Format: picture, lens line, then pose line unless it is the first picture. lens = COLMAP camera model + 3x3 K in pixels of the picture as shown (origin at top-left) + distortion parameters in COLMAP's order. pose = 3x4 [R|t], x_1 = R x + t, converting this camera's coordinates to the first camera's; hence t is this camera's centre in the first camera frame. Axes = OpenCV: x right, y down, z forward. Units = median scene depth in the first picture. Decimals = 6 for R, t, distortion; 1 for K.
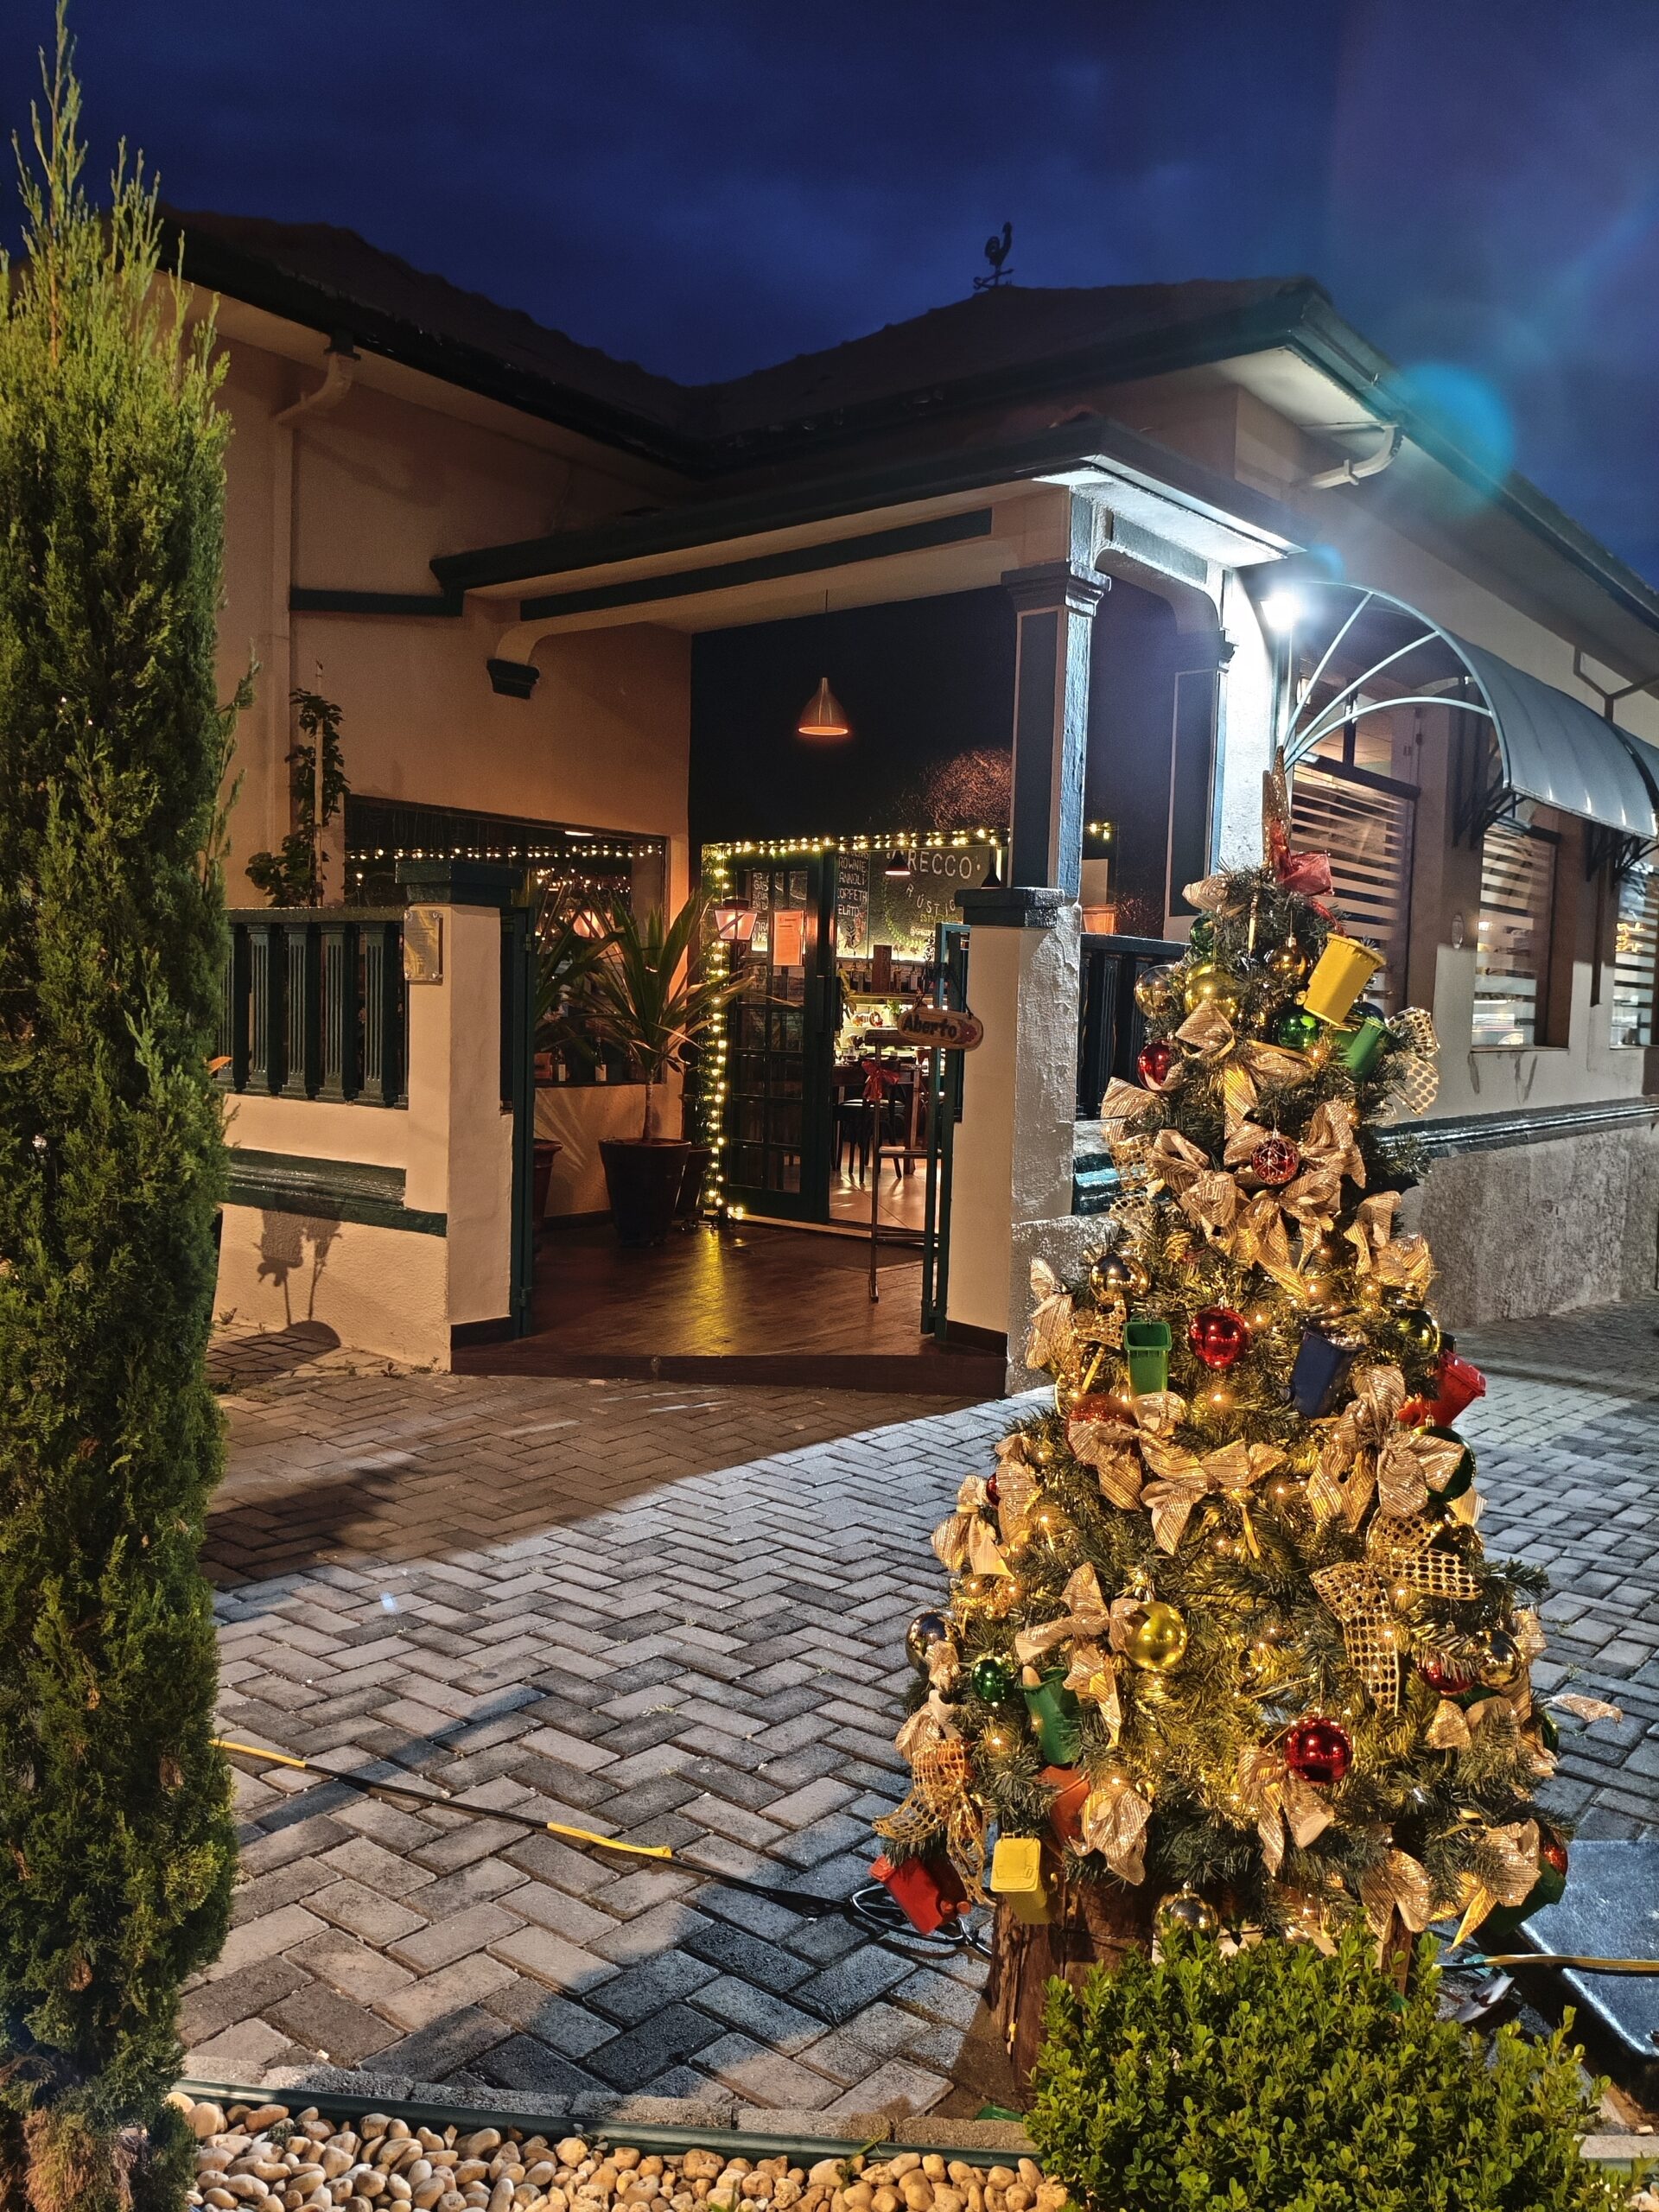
lens RADIAL K [[1670.8, 0, 829.5], [0, 1670.8, 1106.0], [0, 0, 1]] dist [0.135130, -0.001660]
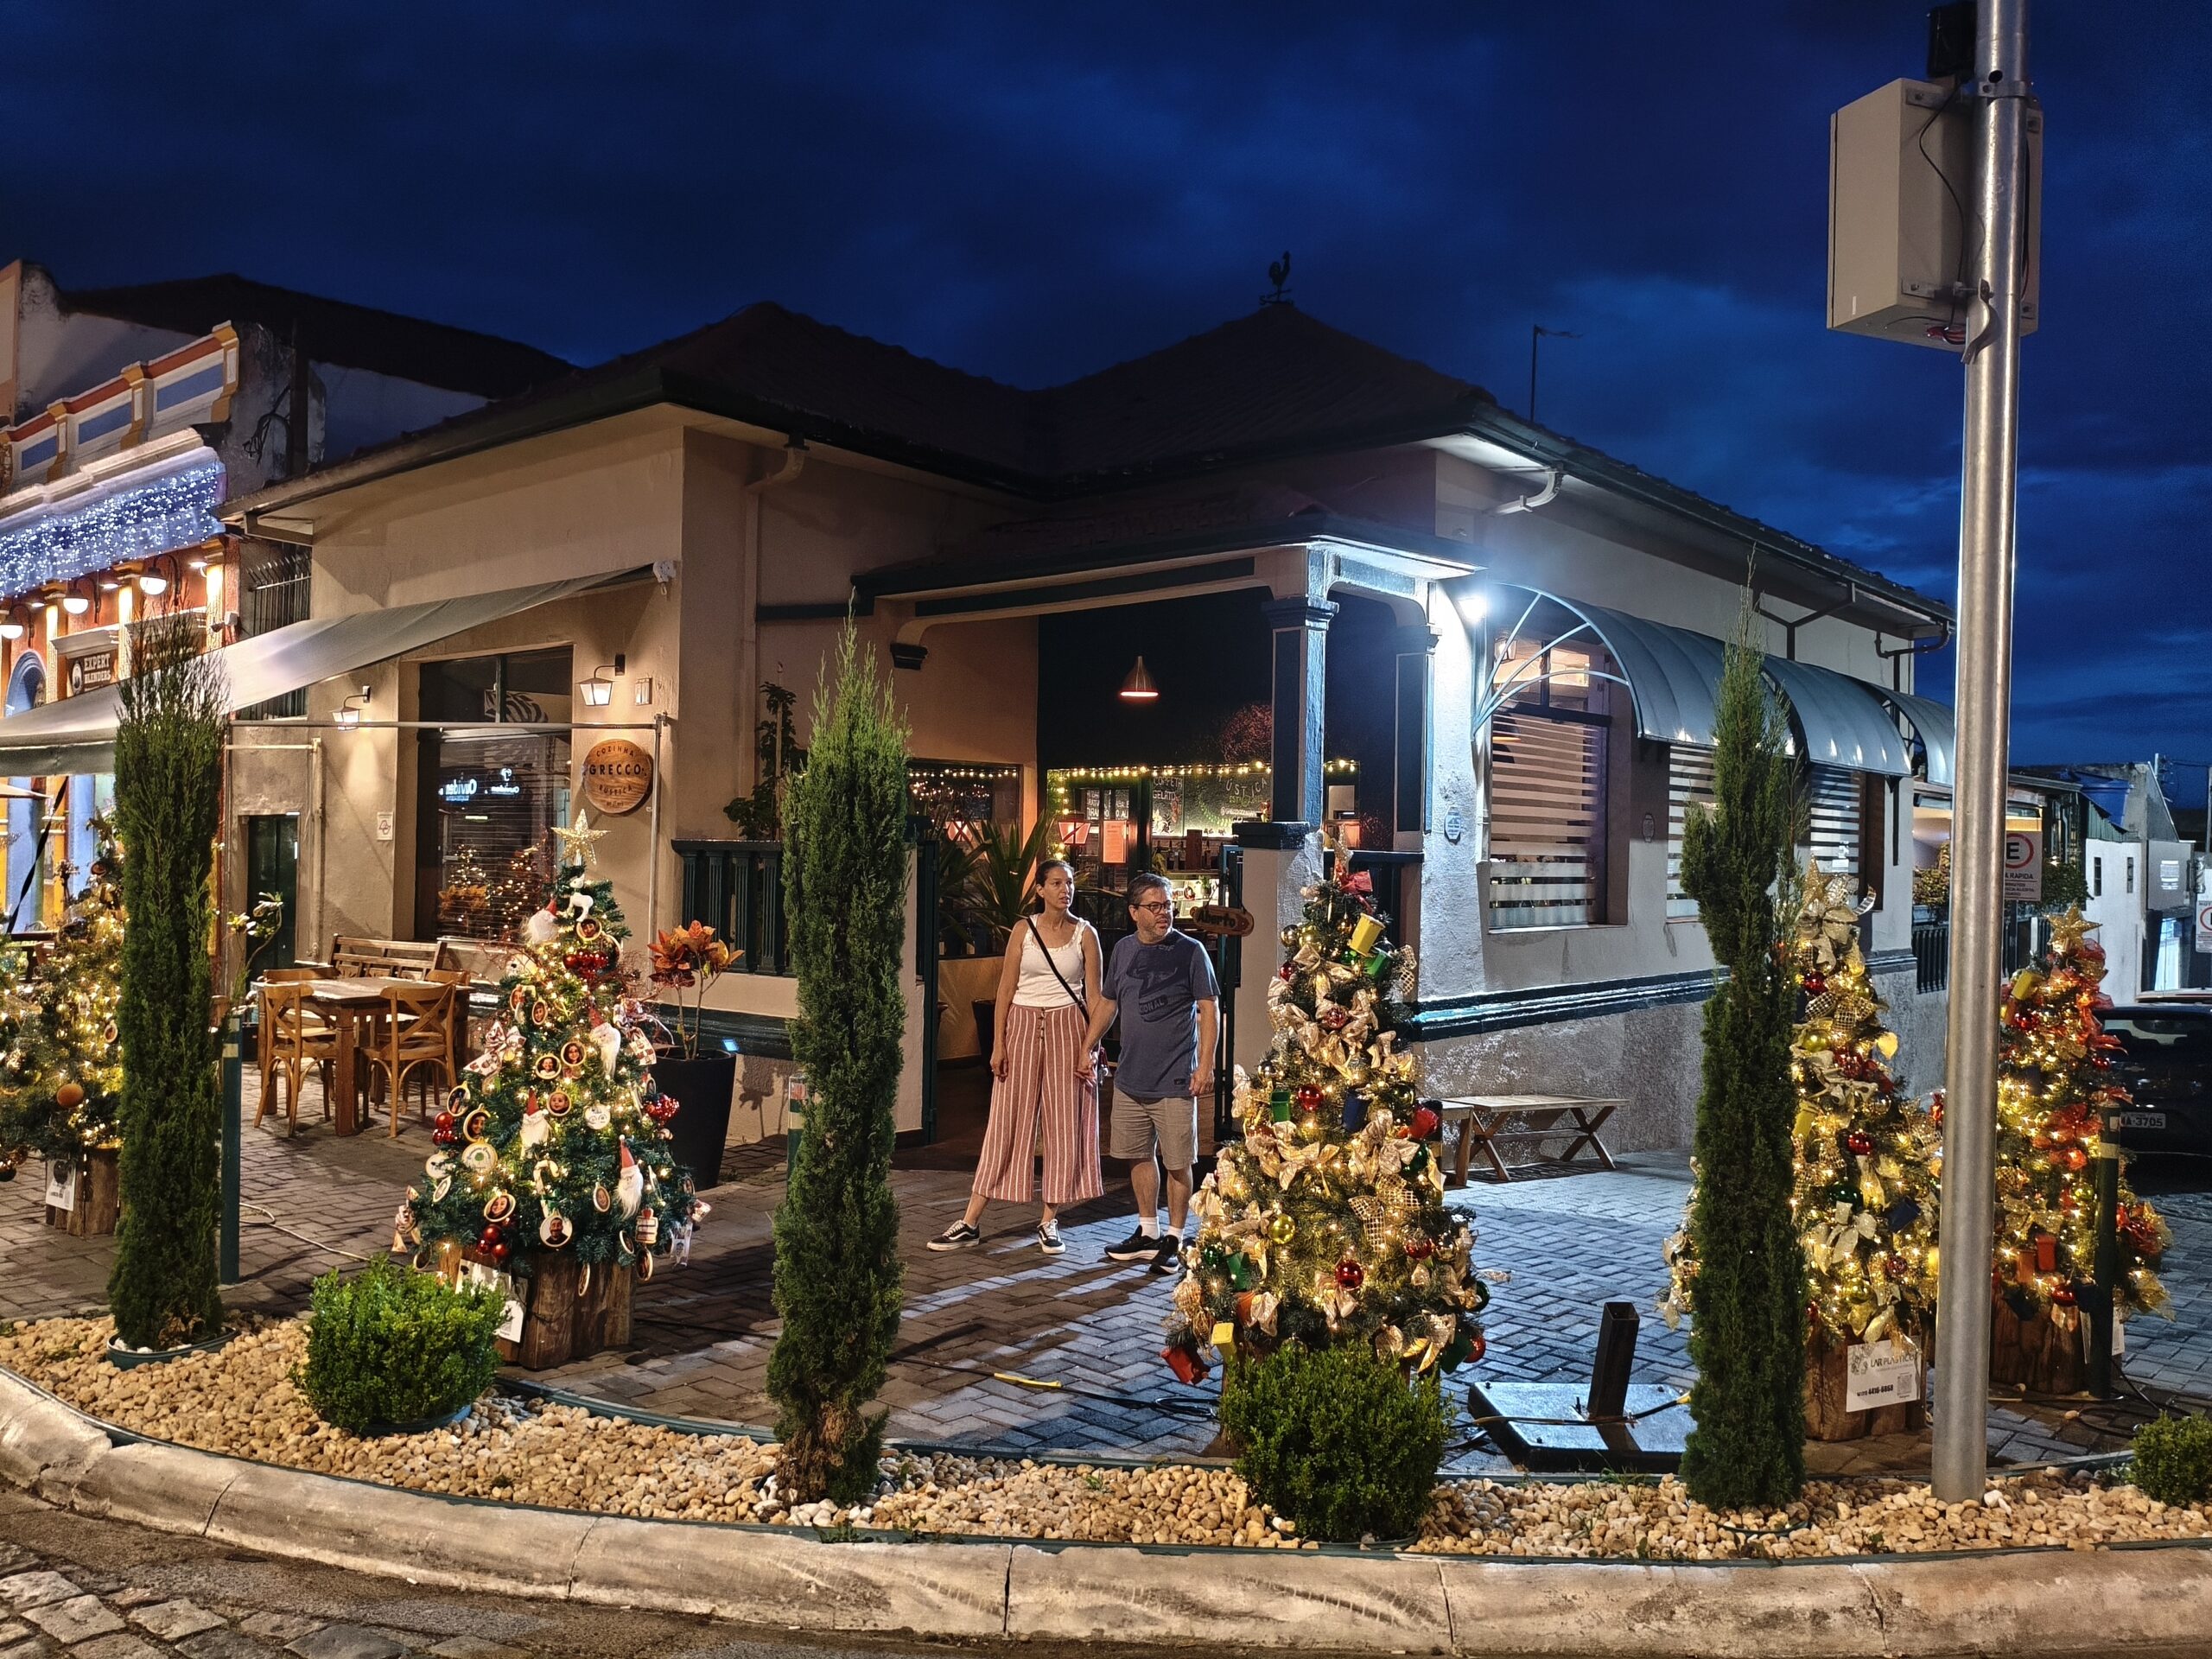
lens RADIAL K [[1670.8, 0, 1106.0], [0, 1670.8, 829.5], [0, 0, 1]] dist [0.135130, -0.001660]
pose [[0.999506, -0.012125, -0.029004, 0.023281], [0.009881, 0.997035, -0.076313, -0.040980], [0.029843, 0.075989, 0.996662, -1.046688]]
